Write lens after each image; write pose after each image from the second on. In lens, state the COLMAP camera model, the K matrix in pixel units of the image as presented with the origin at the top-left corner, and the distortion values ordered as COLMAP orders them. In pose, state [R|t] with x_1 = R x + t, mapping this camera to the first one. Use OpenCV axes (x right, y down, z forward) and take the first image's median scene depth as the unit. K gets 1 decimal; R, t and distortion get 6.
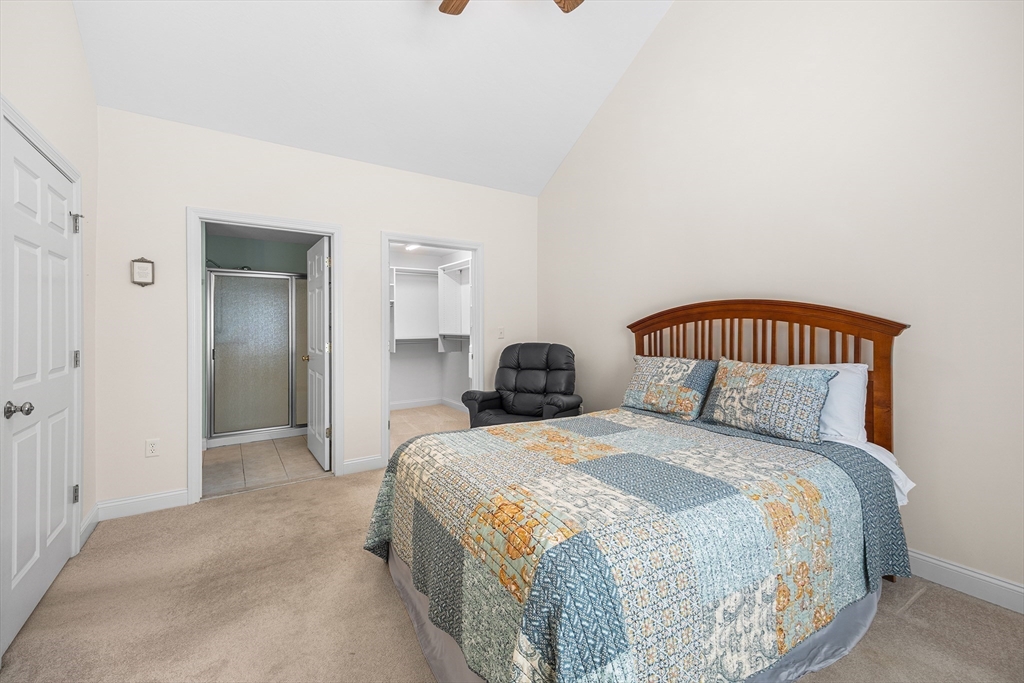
lens RADIAL K [[433.4, 0, 510.3], [0, 433.4, 333.1], [0, 0, 1]] dist [0.017938, 0.000179]
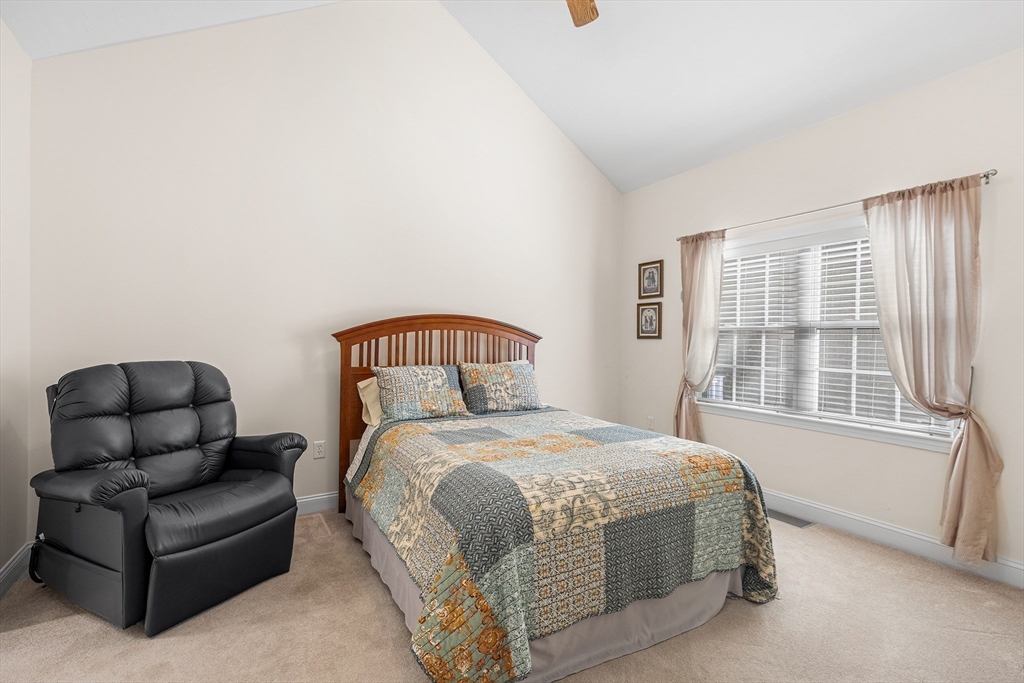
lens RADIAL K [[458.1, 0, 539.9], [0, 458.1, 343.3], [0, 0, 1]] dist [-0.000315, 0.000064]
pose [[0.011598, -0.006012, 0.999915, -0.756805], [0.004123, 0.999974, 0.005965, -0.002893], [-0.999924, 0.004053, 0.011622, 0.725928]]
